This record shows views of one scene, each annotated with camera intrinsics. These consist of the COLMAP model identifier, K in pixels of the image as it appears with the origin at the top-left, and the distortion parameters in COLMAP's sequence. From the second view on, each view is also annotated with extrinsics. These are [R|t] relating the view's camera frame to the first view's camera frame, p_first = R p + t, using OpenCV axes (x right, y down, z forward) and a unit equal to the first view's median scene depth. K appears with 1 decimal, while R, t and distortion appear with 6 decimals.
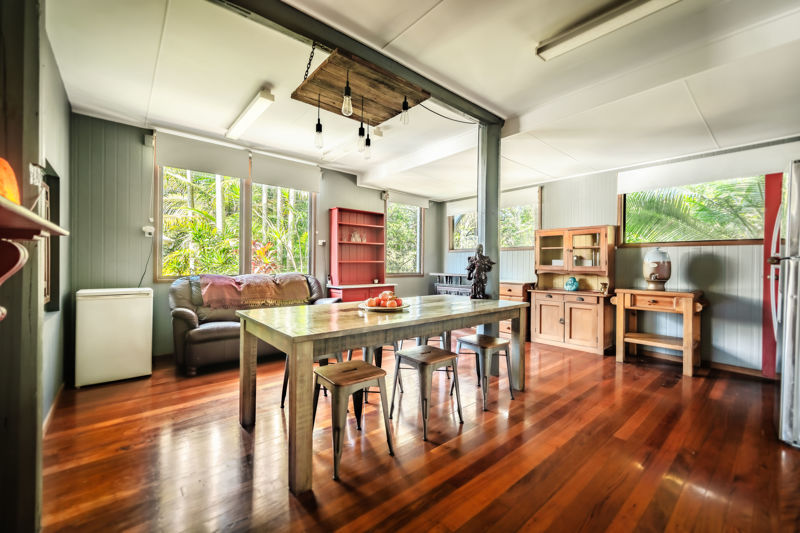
lens RADIAL K [[327.2, 0, 398.2], [0, 327.2, 260.6], [0, 0, 1]] dist [-0.000011, 0.000003]
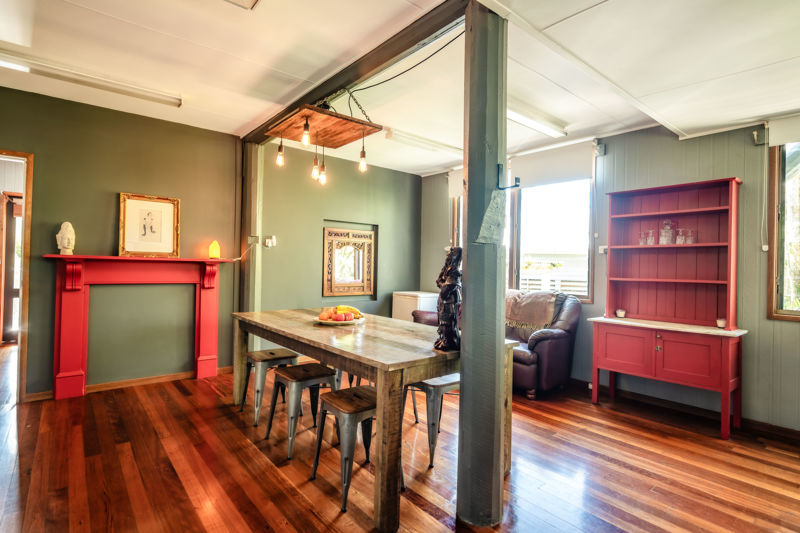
lens RADIAL K [[410.8, 0, 398.4], [0, 410.8, 266.0], [0, 0, 1]] dist [0.001111, 0.000098]
pose [[-0.025727, -0.010670, -0.999612, 0.612761], [-0.029124, 0.999527, -0.009919, -0.001085], [0.999245, 0.028857, -0.026026, 0.601231]]
